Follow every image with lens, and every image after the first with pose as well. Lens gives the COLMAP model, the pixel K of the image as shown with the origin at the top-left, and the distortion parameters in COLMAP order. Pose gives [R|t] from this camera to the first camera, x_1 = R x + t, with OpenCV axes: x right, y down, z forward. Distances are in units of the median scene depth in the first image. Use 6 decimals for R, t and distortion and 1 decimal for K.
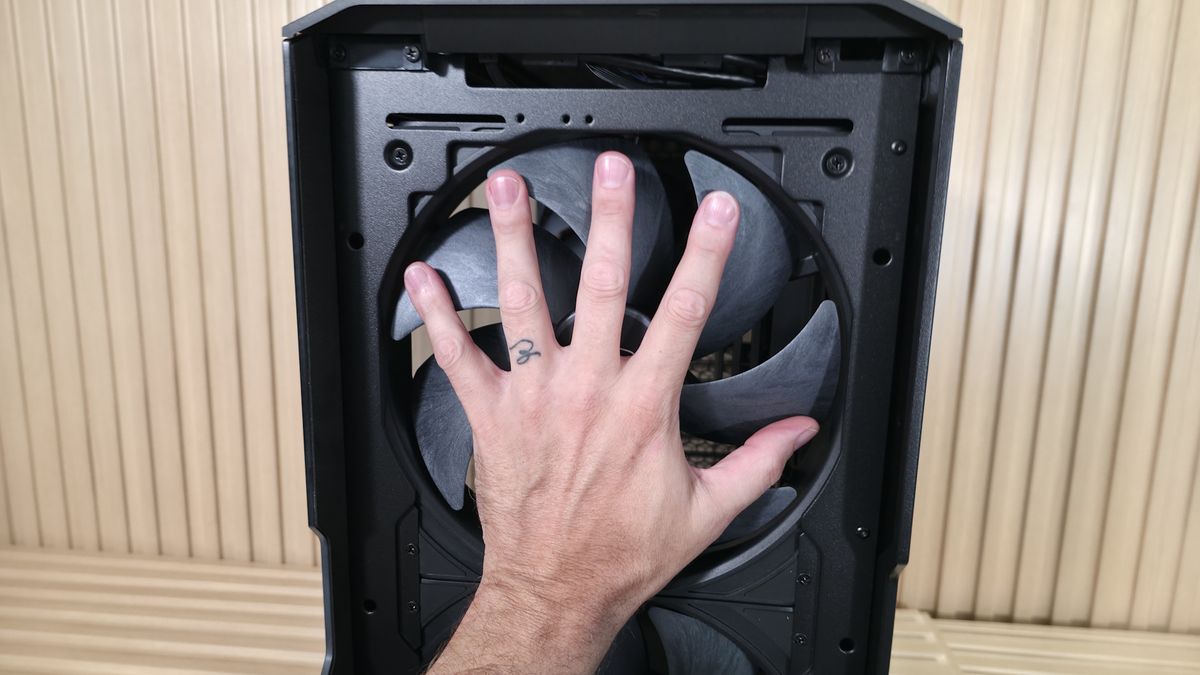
lens RADIAL K [[773.5, 0, 600.0], [0, 773.5, 337.5], [0, 0, 1]] dist [-0.000534, -0.052062]
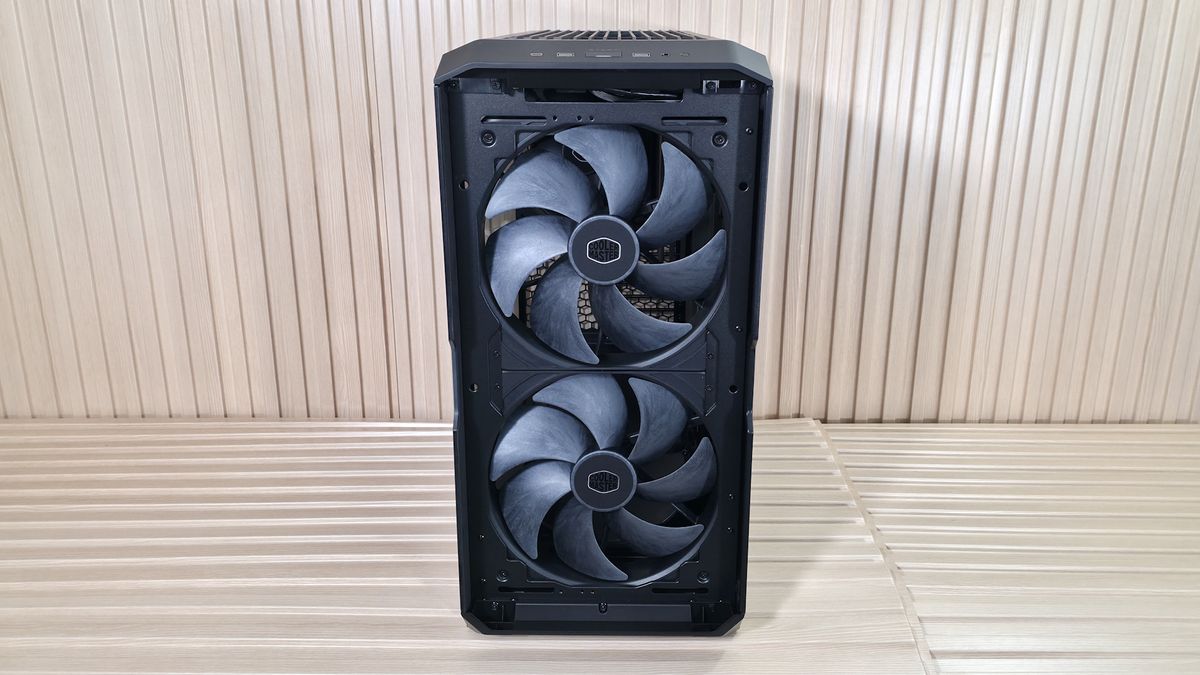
lens RADIAL K [[797.6, 0, 604.3], [0, 797.6, 330.0], [0, 0, 1]] dist [0.000718, -0.002220]
pose [[0.995288, -0.052455, 0.081554, -0.162641], [0.039813, 0.987950, 0.149567, -0.057567], [-0.088417, -0.145615, 0.985383, -0.966246]]
